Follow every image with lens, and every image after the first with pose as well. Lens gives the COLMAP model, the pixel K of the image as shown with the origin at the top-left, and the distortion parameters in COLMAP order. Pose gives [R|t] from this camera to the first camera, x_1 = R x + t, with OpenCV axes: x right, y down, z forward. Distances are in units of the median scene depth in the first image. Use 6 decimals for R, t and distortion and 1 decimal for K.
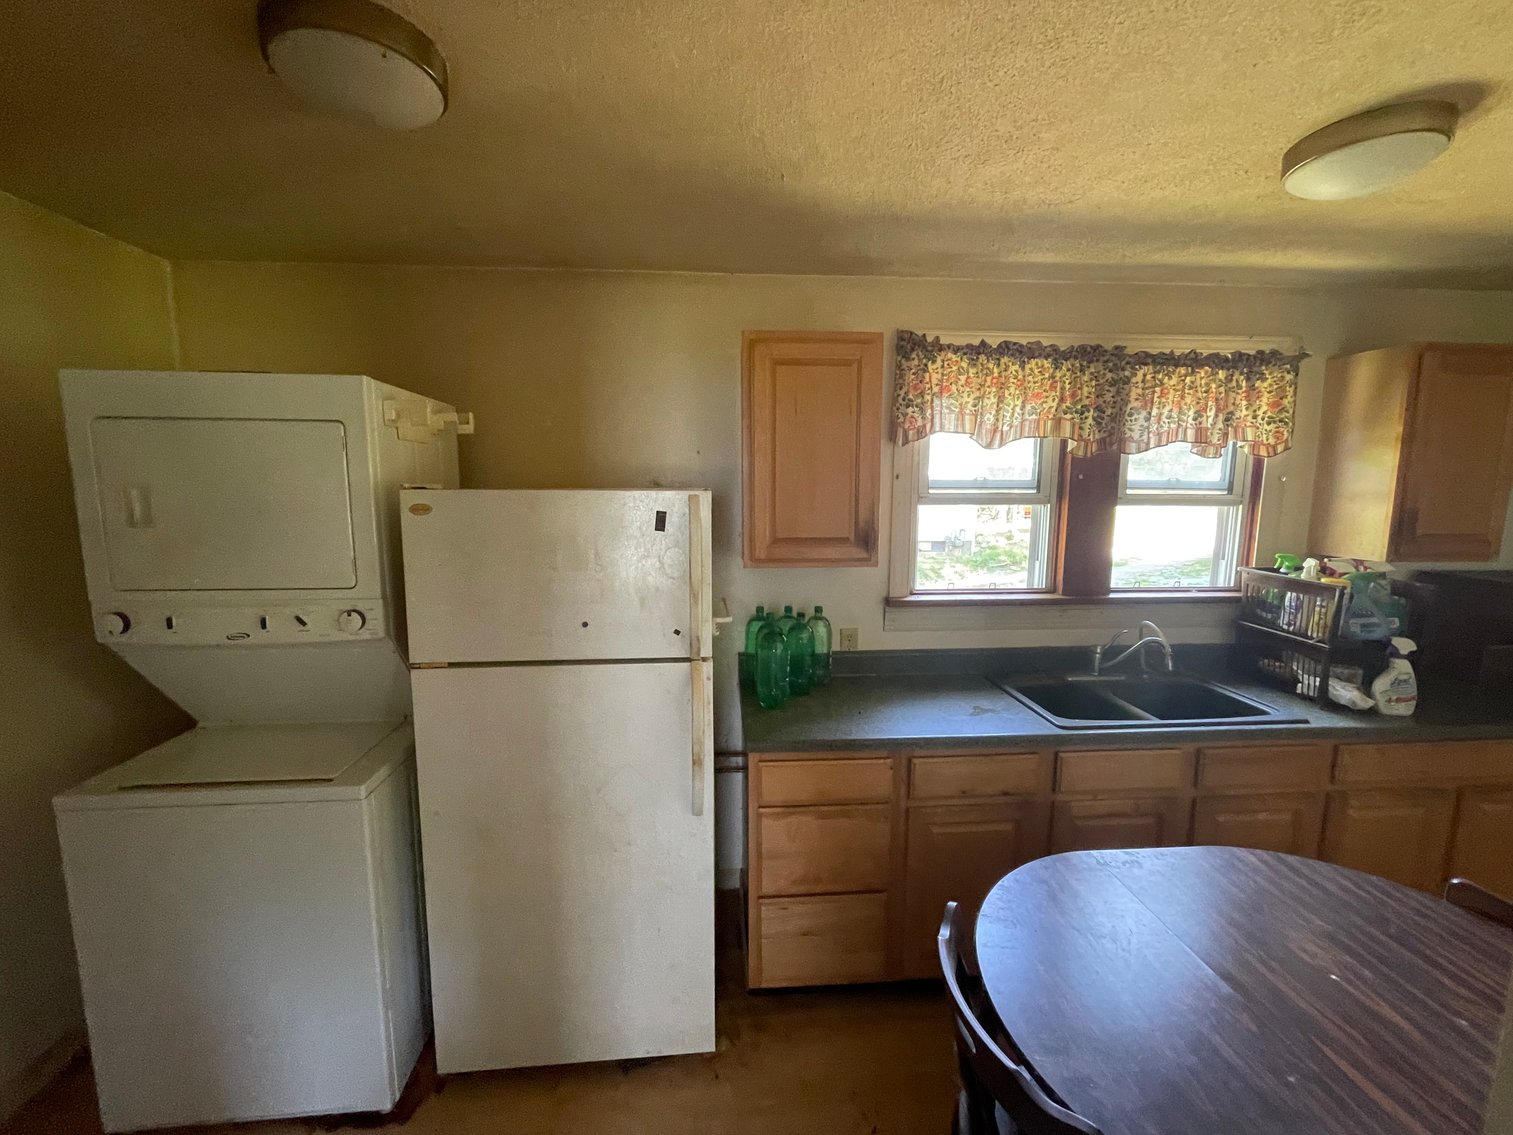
lens RADIAL K [[611.3, 0, 751.0], [0, 611.3, 568.7], [0, 0, 1]] dist [-0.003358, -0.000182]
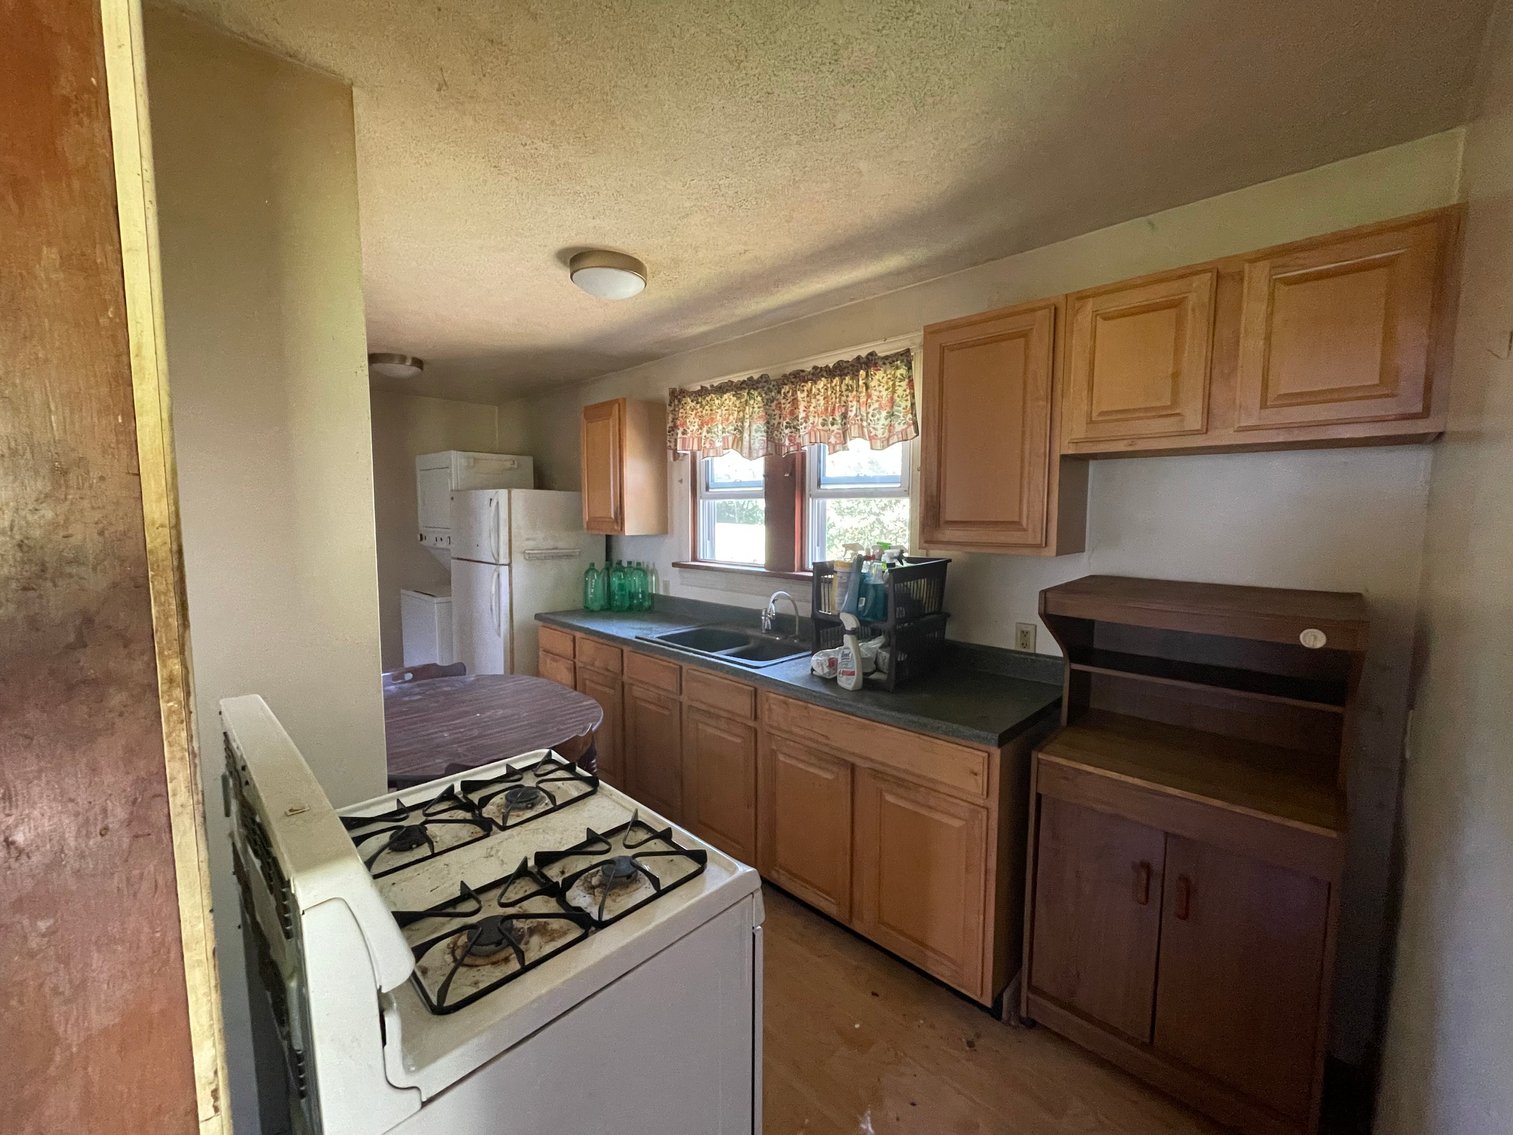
lens RADIAL K [[611.3, 0, 752.6], [0, 611.3, 565.1], [0, 0, 1]] dist [-0.003358, -0.000182]
pose [[0.662362, 0.068607, -0.746036, 1.567914], [-0.095941, 0.995367, 0.006355, 0.032573], [0.743015, 0.067366, 0.665875, 0.141403]]
